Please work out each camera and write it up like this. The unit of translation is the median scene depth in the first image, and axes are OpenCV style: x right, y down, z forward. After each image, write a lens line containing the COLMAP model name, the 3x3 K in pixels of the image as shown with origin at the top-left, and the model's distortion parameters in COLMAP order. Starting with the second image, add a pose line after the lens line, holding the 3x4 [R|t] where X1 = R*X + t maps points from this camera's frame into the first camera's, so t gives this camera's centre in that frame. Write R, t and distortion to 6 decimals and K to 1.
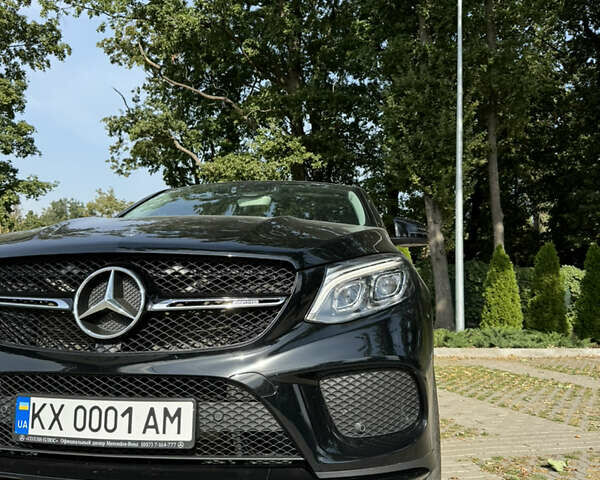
lens RADIAL K [[553.0, 0, 300.0], [0, 553.0, 240.0], [0, 0, 1]] dist [0.160015, -0.253952]
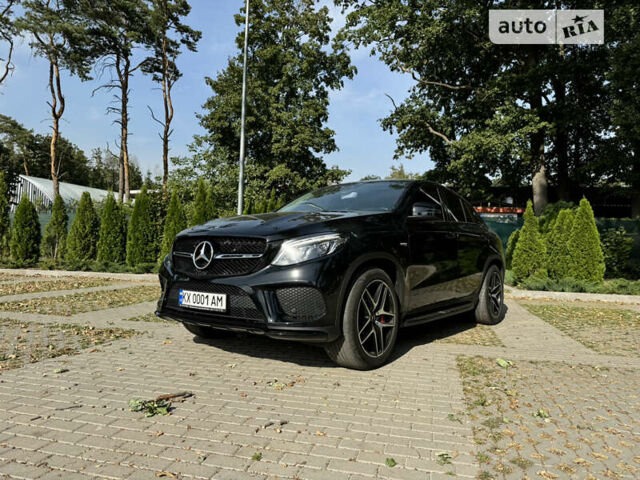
lens RADIAL K [[447.3, 0, 318.7], [0, 447.3, 223.1], [0, 0, 1]] dist [0.059013, -0.063315]
pose [[0.878807, -0.027303, -0.476396, 0.101221], [0.045465, 0.998611, 0.026638, -0.006130], [0.475007, -0.045069, 0.878827, -0.050085]]
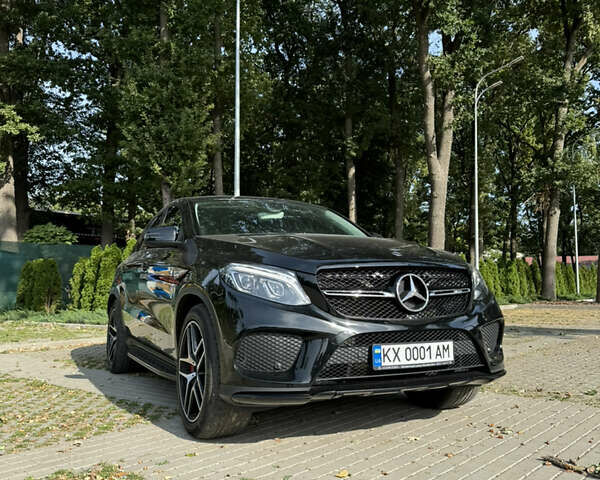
lens RADIAL K [[554.2, 0, 300.0], [0, 554.2, 240.0], [0, 0, 1]] dist [0.122758, -0.271099]
pose [[0.829272, 0.024100, 0.558325, -0.154584], [-0.043217, 0.998843, 0.021075, -0.007974], [-0.557171, -0.041607, 0.829355, -0.029546]]
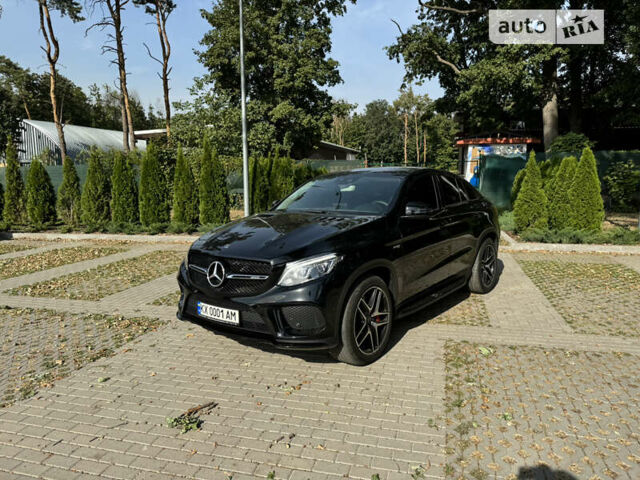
lens RADIAL K [[447.3, 0, 318.7], [0, 447.3, 223.1], [0, 0, 1]] dist [0.059013, -0.063315]
pose [[0.869221, 0.011065, -0.494300, 0.115228], [0.085535, 0.981310, 0.172380, -0.045762], [0.486969, -0.192116, 0.852029, -0.060580]]
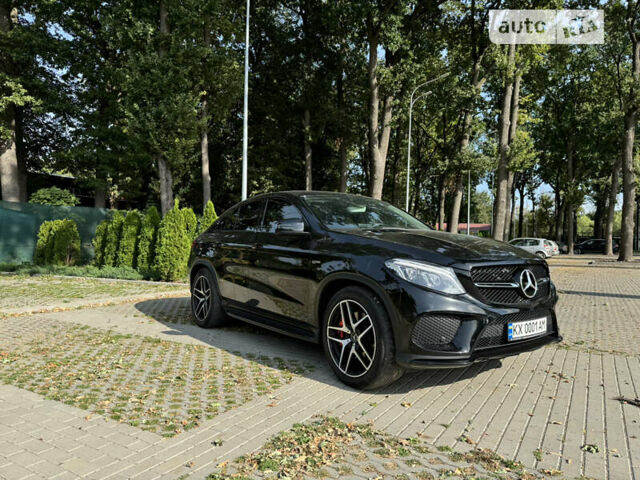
lens RADIAL K [[446.3, 0, 317.4], [0, 446.3, 235.4], [0, 0, 1]] dist [0.052649, -0.083014]
pose [[0.721229, 0.004927, 0.692679, -0.224419], [-0.083210, 0.993350, 0.079574, -0.017468], [-0.687680, -0.115028, 0.716843, 0.019725]]
